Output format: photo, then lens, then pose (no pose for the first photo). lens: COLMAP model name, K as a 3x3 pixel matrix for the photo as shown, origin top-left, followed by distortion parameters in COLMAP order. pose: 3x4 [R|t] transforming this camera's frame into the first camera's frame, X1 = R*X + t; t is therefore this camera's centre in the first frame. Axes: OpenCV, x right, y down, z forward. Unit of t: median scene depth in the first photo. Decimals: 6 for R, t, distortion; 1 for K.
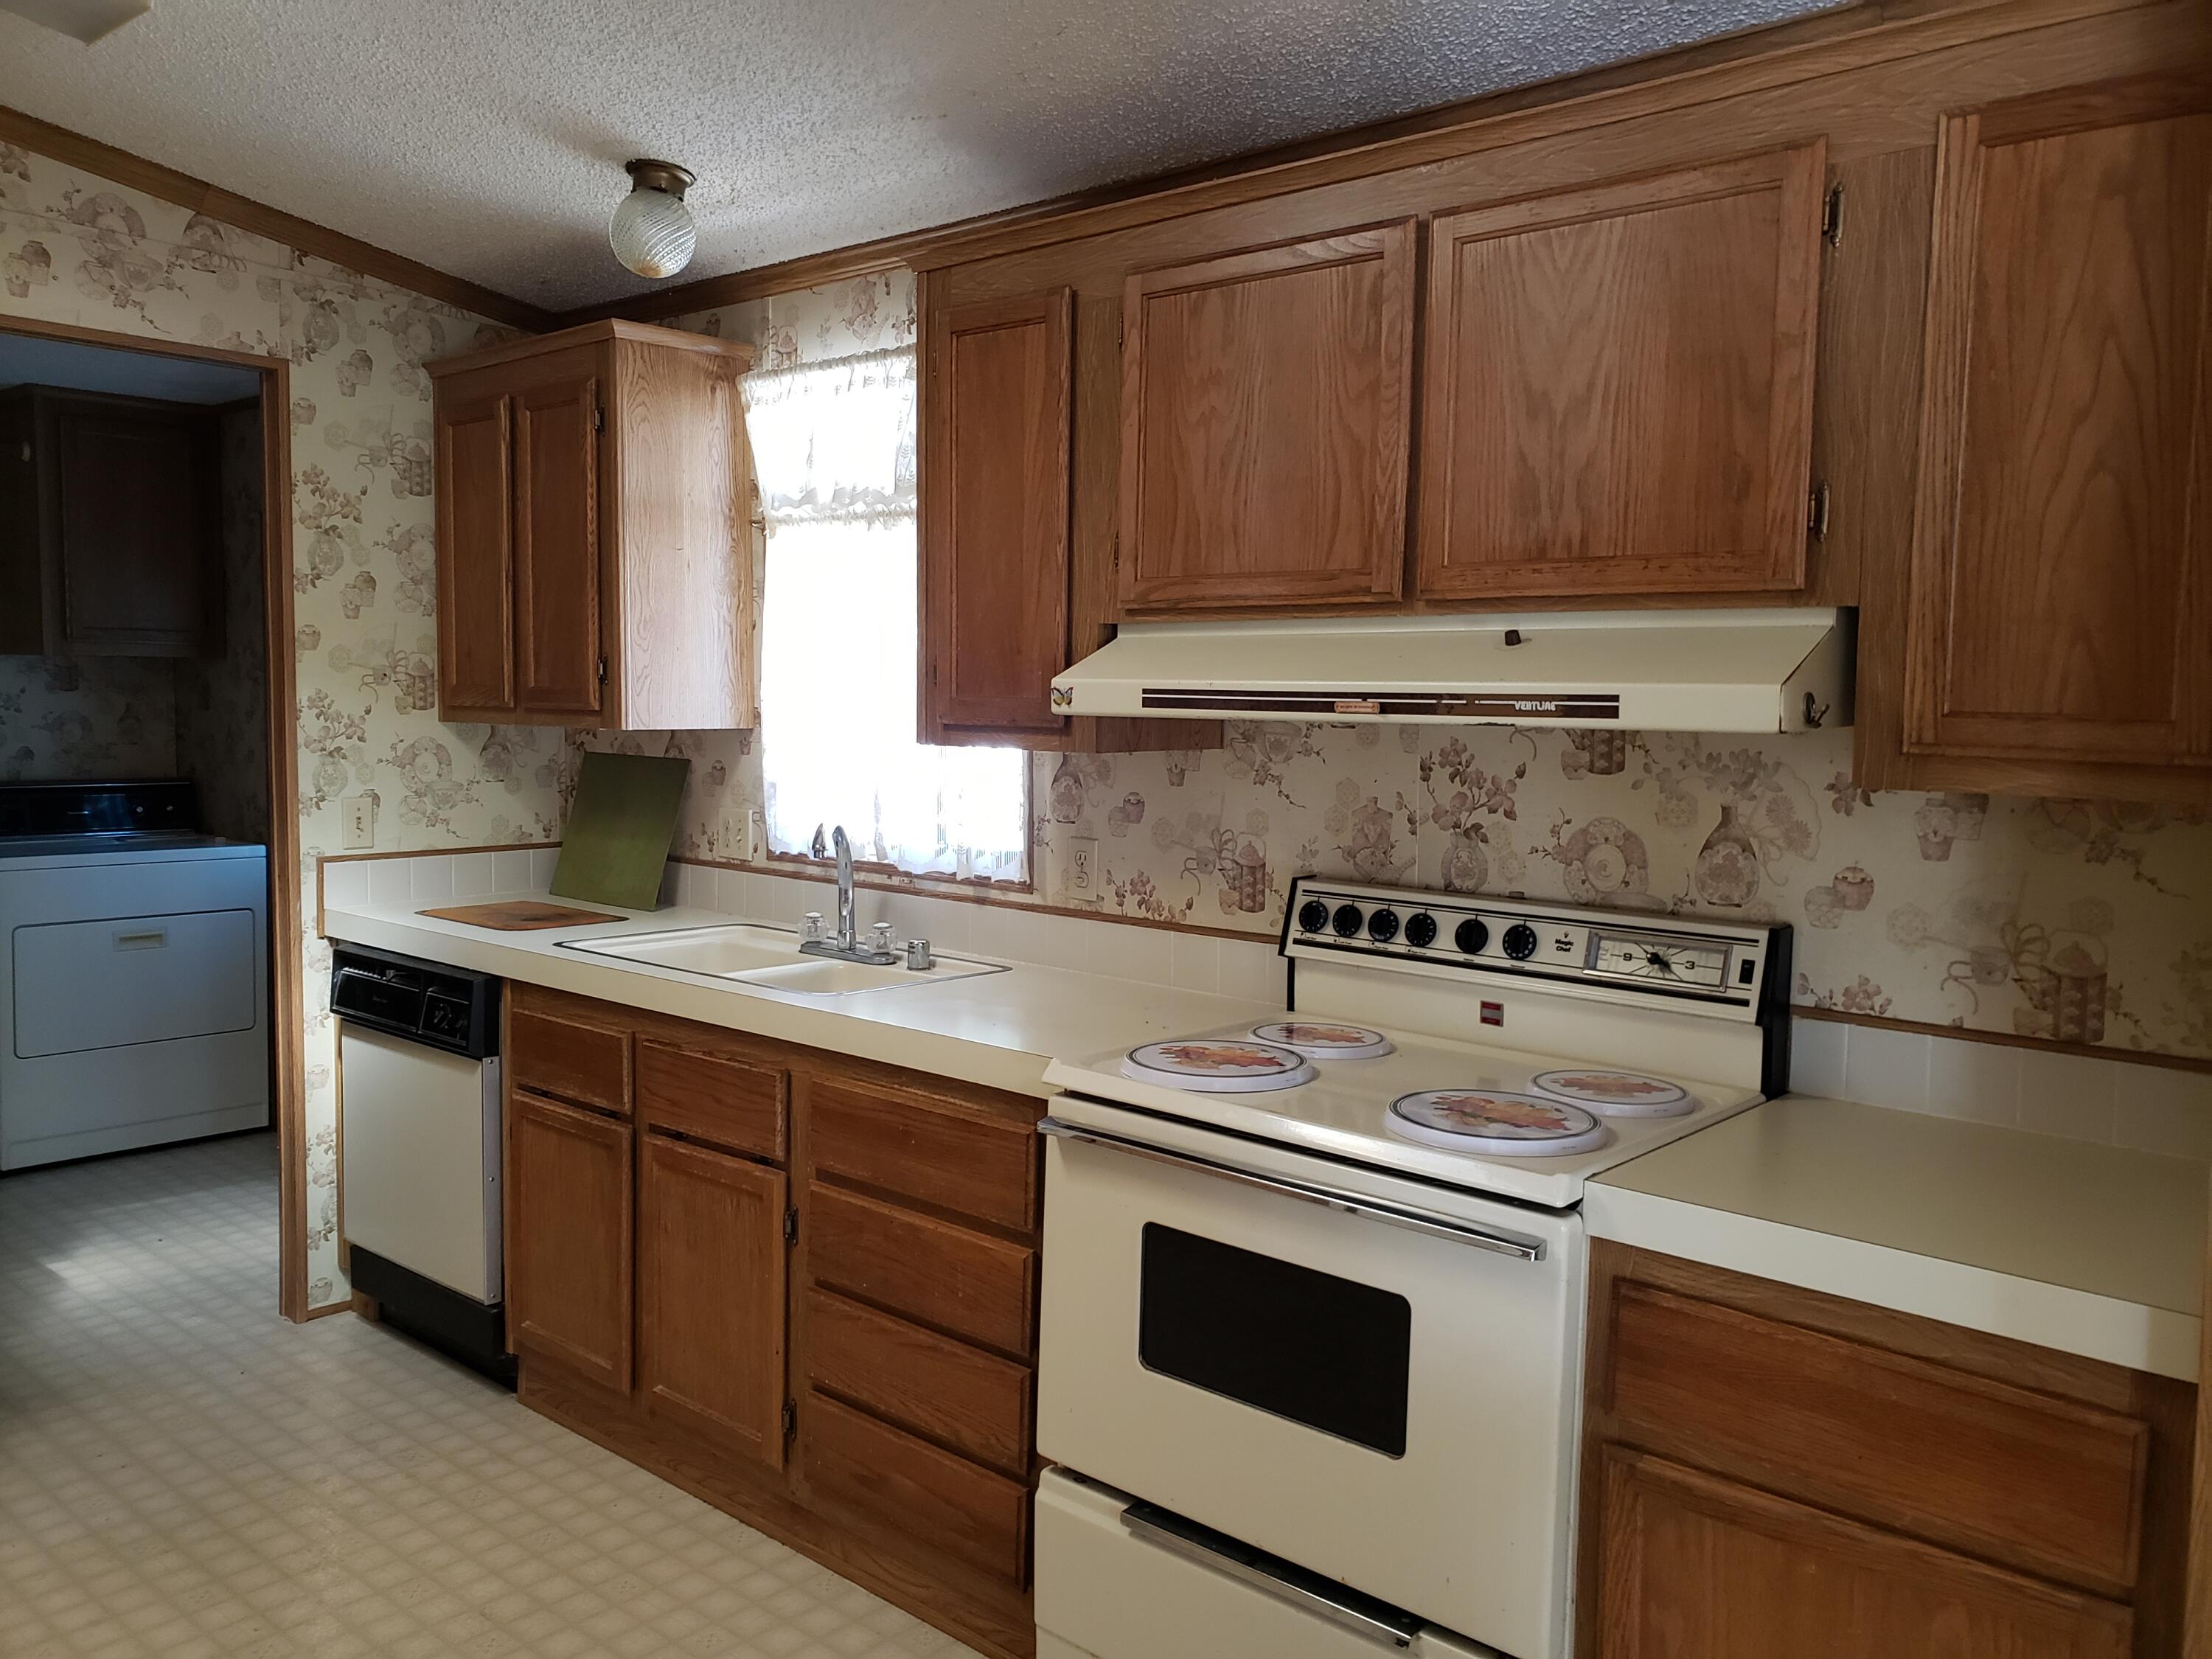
lens RADIAL K [[1682.1, 0, 1106.9], [0, 1682.1, 830.2], [0, 0, 1]] dist [0.000338, -0.001505]
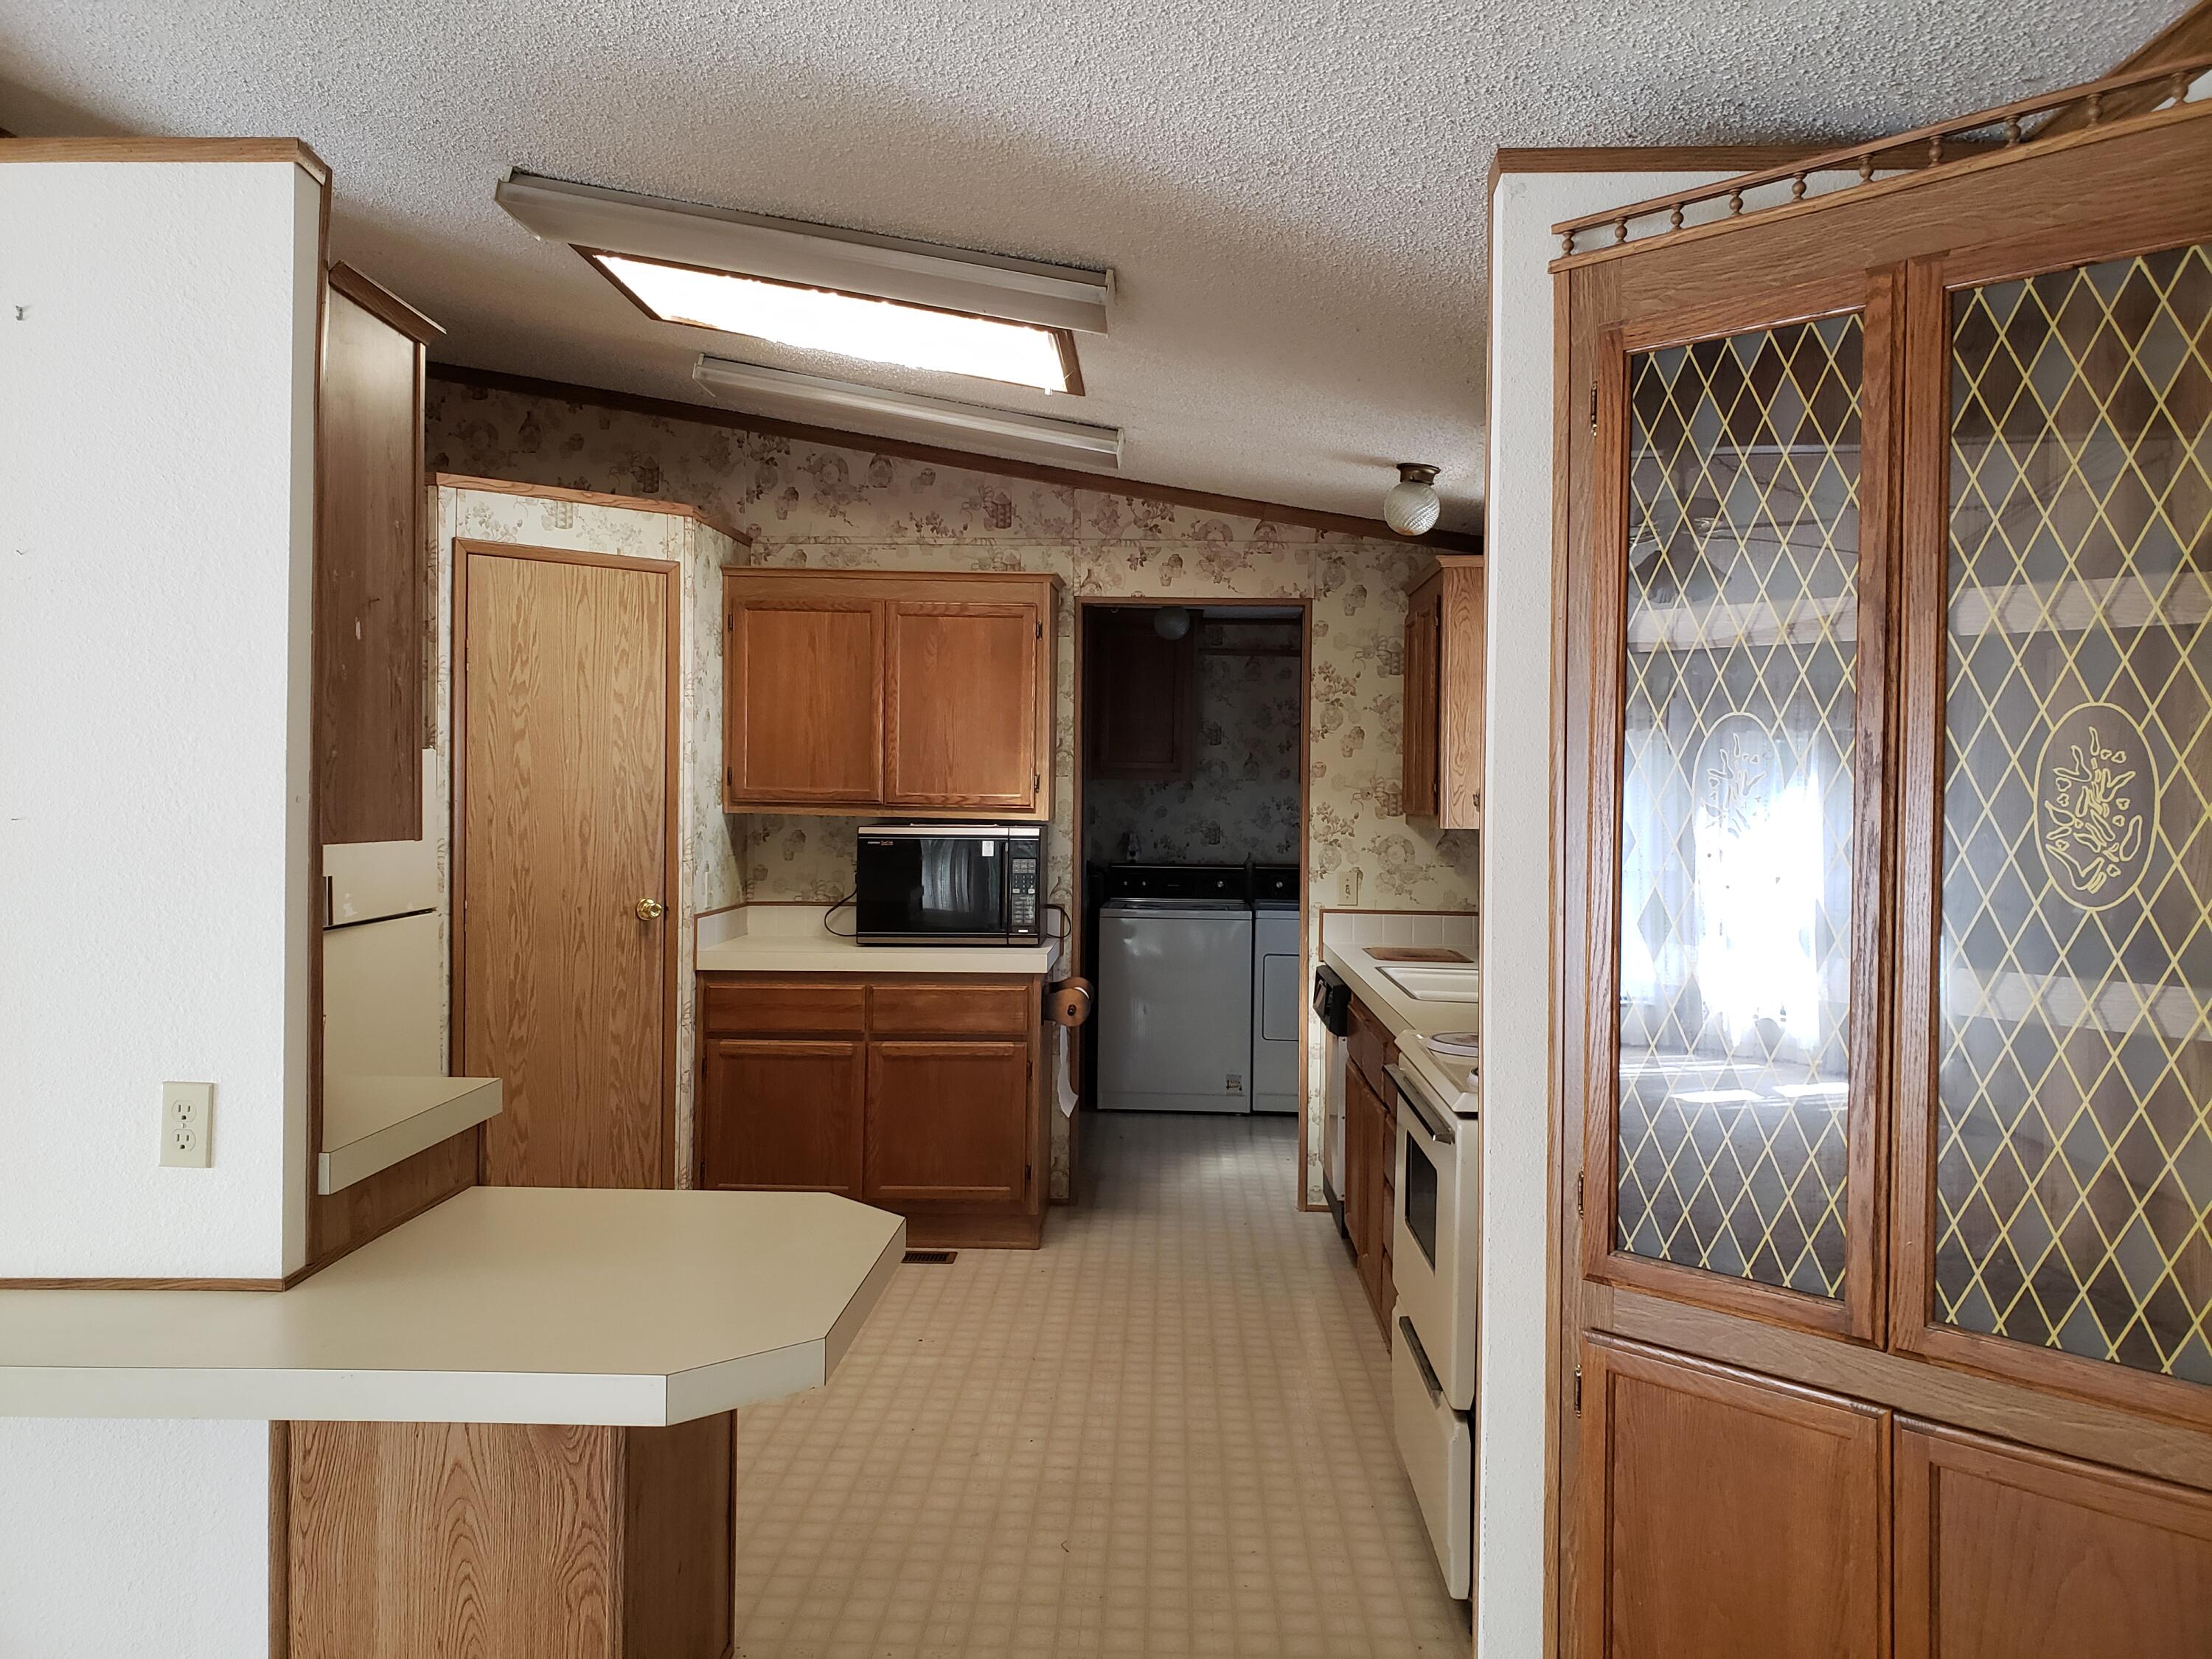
lens RADIAL K [[1682.1, 0, 1104.4], [0, 1682.1, 819.8], [0, 0, 1]] dist [0.000338, -0.001505]
pose [[0.623674, 0.003713, -0.781676, 0.637853], [-0.064337, 0.996840, -0.046598, 0.018680], [0.779033, 0.079352, 0.621942, -0.135819]]
